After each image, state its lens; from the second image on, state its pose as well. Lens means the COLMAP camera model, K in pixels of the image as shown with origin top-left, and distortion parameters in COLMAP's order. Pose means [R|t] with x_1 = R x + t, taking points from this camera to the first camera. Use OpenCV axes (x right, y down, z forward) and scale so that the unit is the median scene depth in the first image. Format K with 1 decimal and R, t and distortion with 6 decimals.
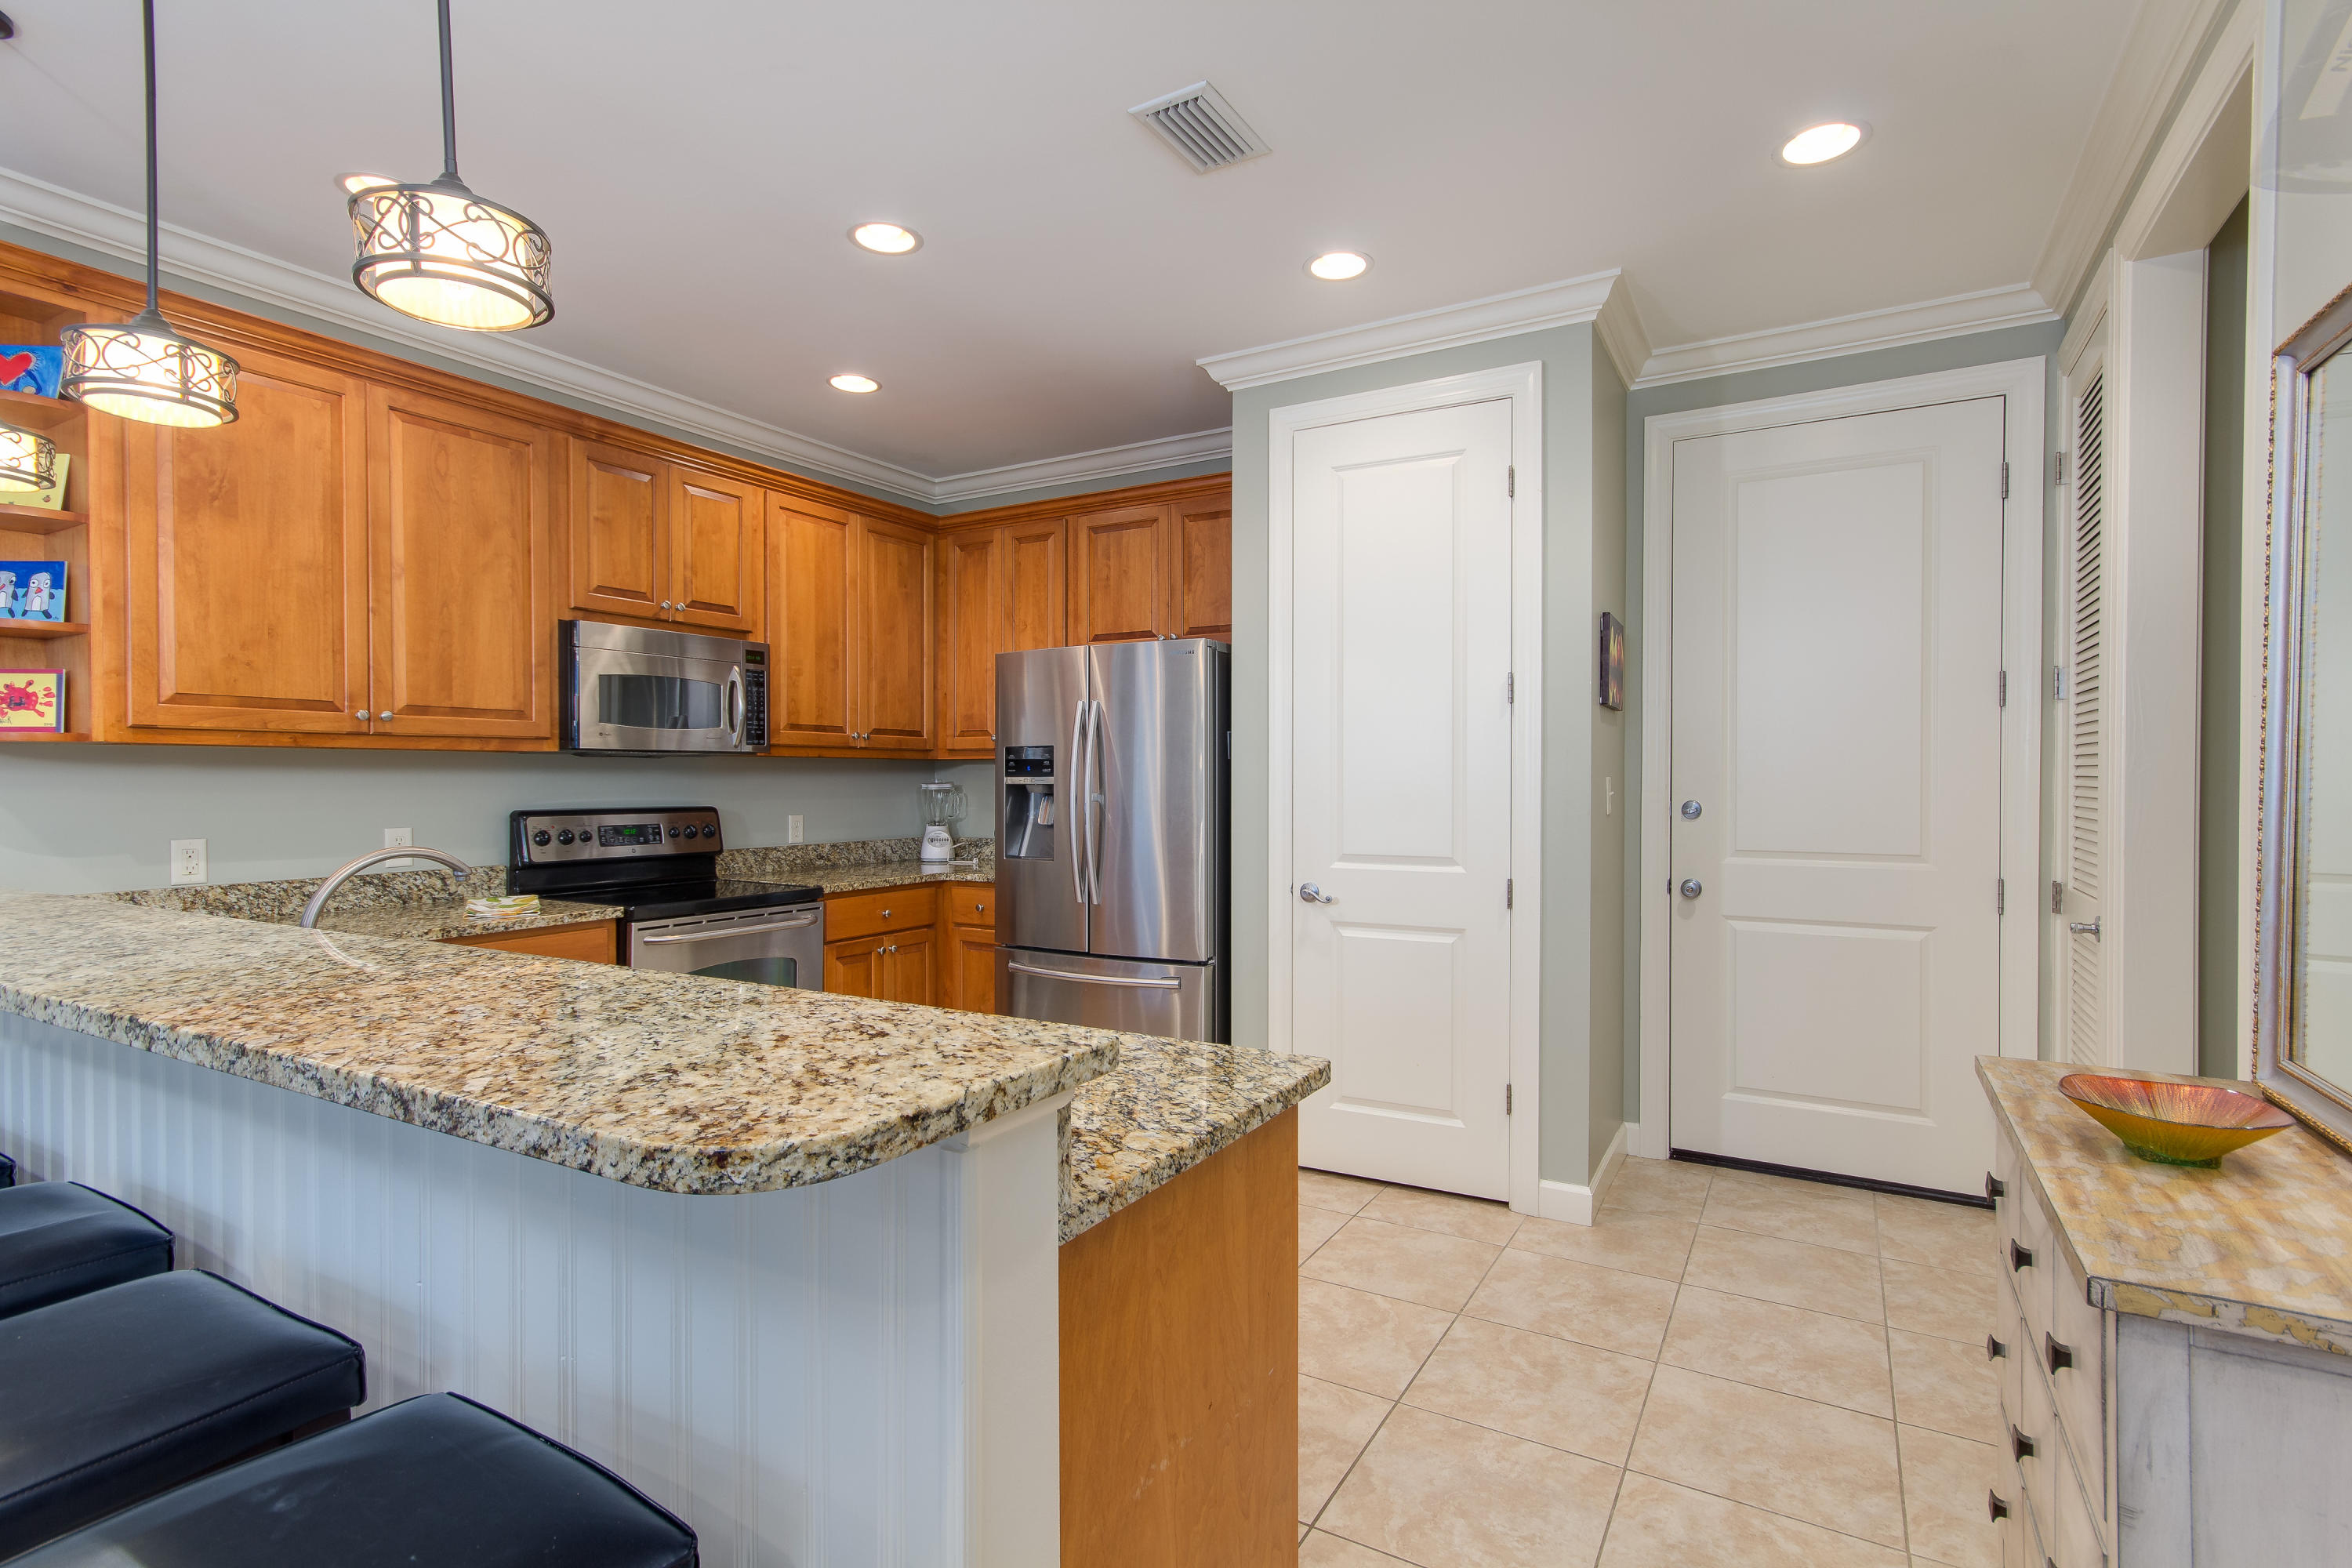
lens RADIAL K [[1135.2, 0, 1181.3], [0, 1135.2, 784.5], [0, 0, 1]] dist [0.004046, 0.000586]
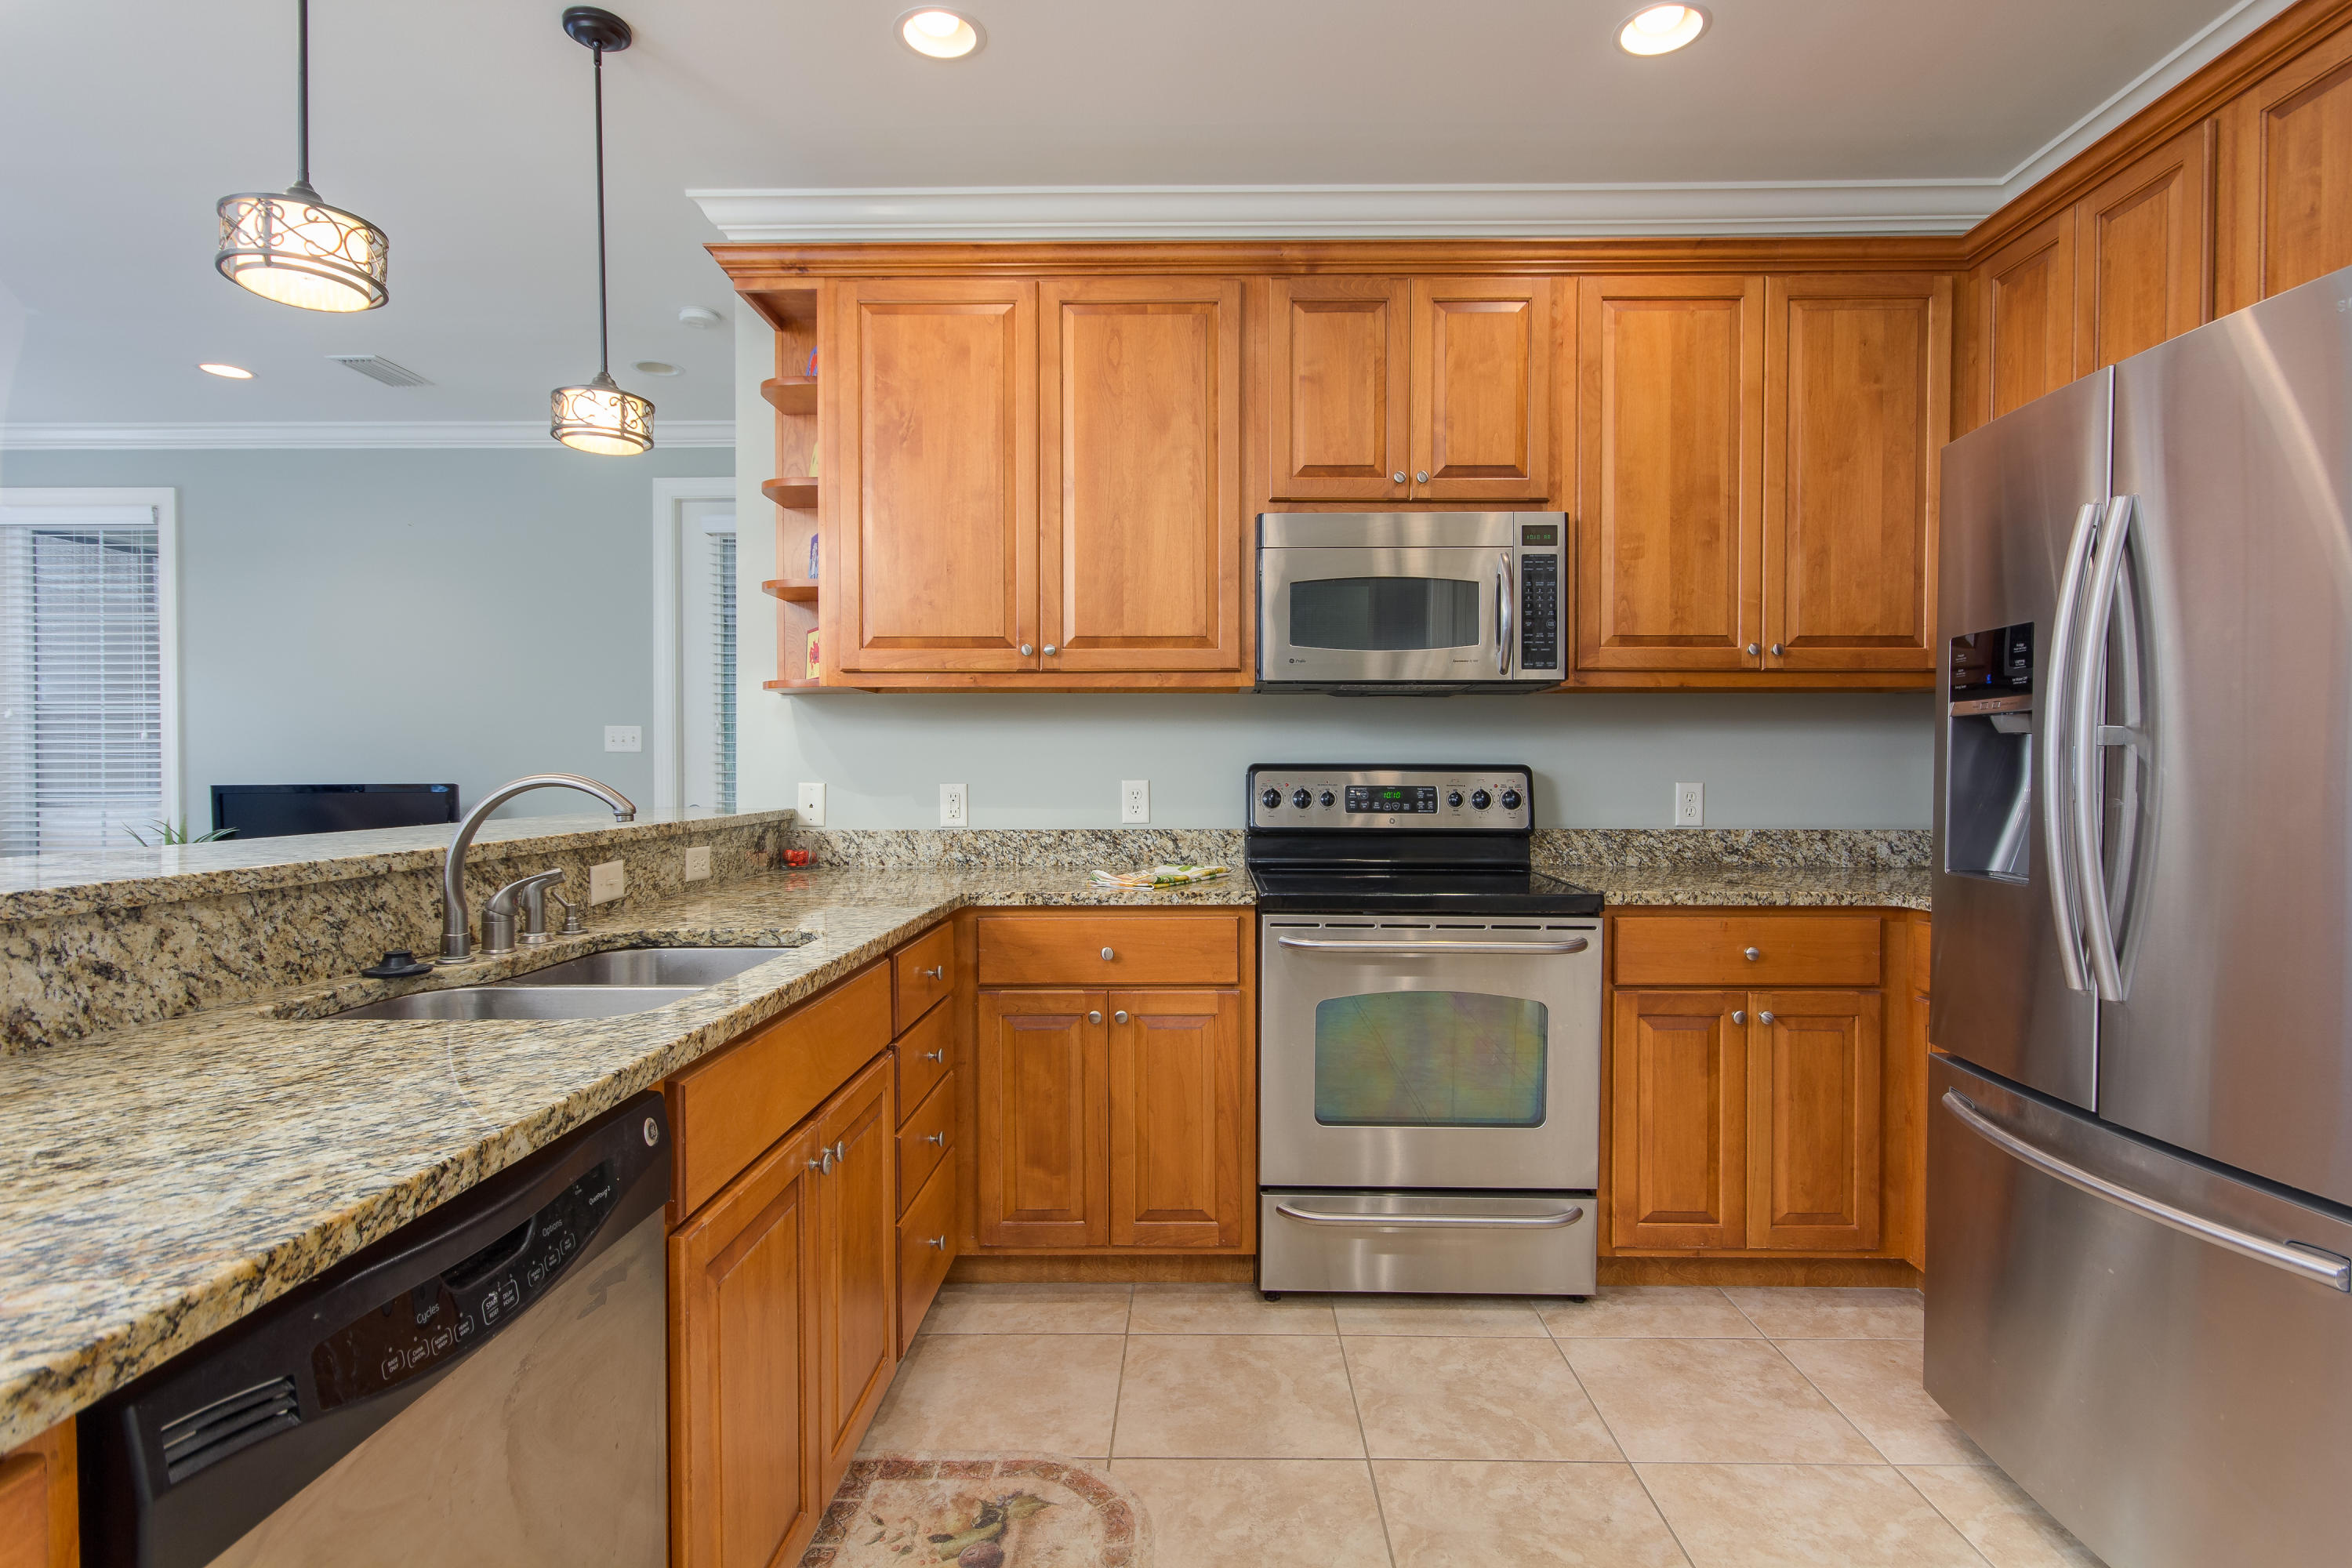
lens RADIAL K [[1201.1, 0, 1175.6], [0, 1201.1, 781.8], [0, 0, 1]] dist [0.000388, 0.001800]
pose [[0.485059, 0.013920, -0.874370, 0.143467], [-0.007237, 0.999903, 0.011903, 0.025694], [0.874451, 0.000554, 0.485113, 0.520435]]
